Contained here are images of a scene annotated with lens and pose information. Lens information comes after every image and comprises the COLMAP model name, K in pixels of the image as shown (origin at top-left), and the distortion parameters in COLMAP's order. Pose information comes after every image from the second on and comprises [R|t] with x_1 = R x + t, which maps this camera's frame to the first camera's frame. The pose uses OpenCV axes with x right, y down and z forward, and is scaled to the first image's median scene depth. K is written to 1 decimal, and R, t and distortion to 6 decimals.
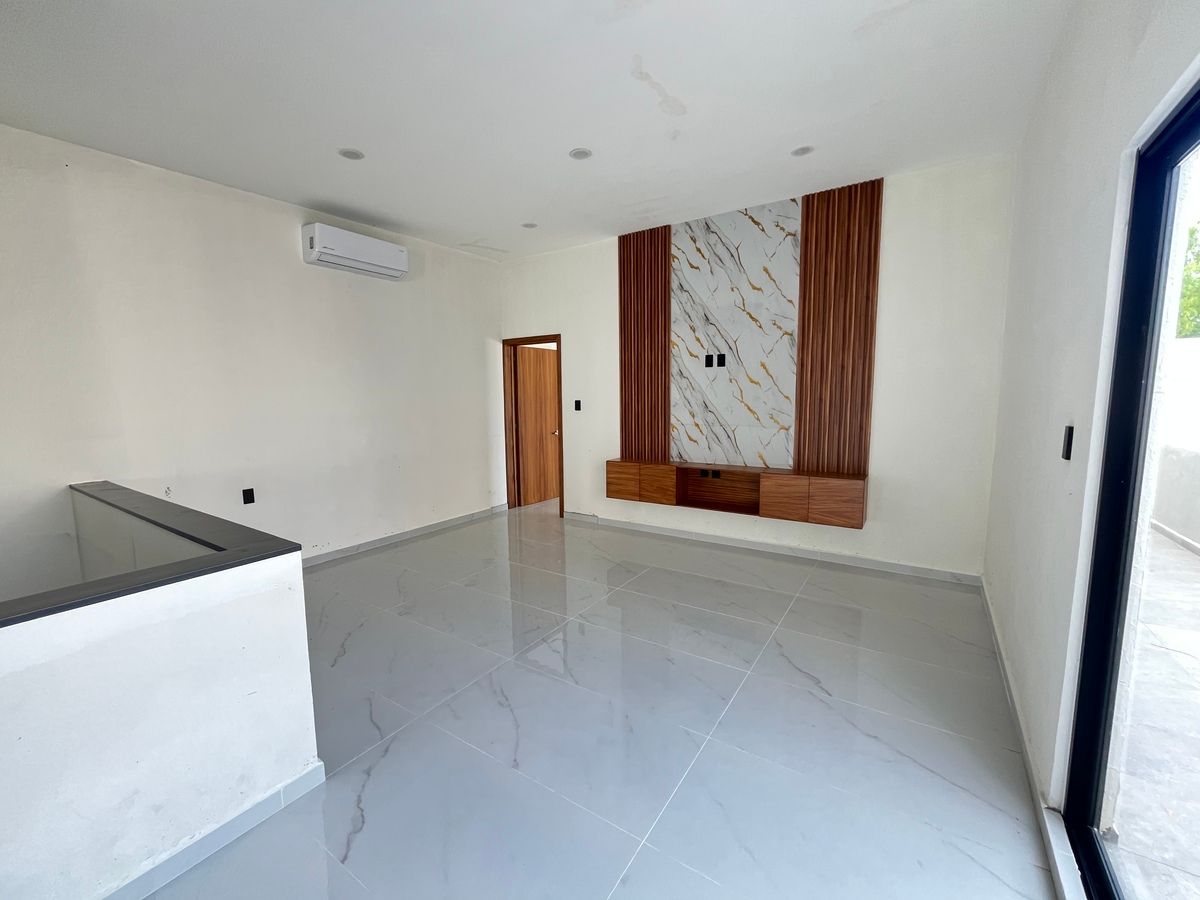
lens RADIAL K [[487.9, 0, 600.0], [0, 487.9, 451.9], [0, 0, 1]] dist [-0.002924, 0.000286]
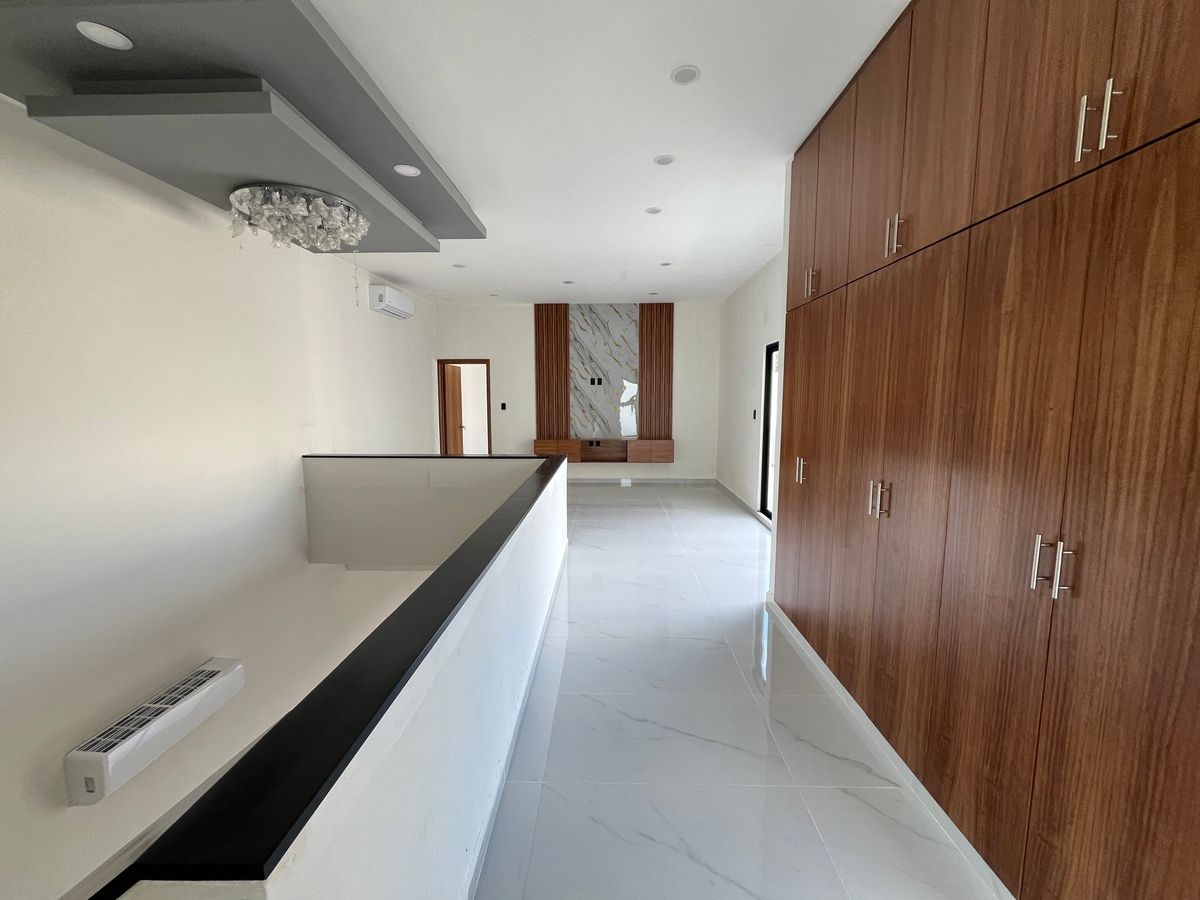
lens RADIAL K [[487.9, 0, 600.8], [0, 487.9, 451.1], [0, 0, 1]] dist [-0.002924, 0.000286]
pose [[0.842615, -0.050352, 0.536158, -0.745371], [0.055223, 0.998450, 0.006980, 0.061198], [-0.535678, 0.023726, 0.844089, -0.547937]]
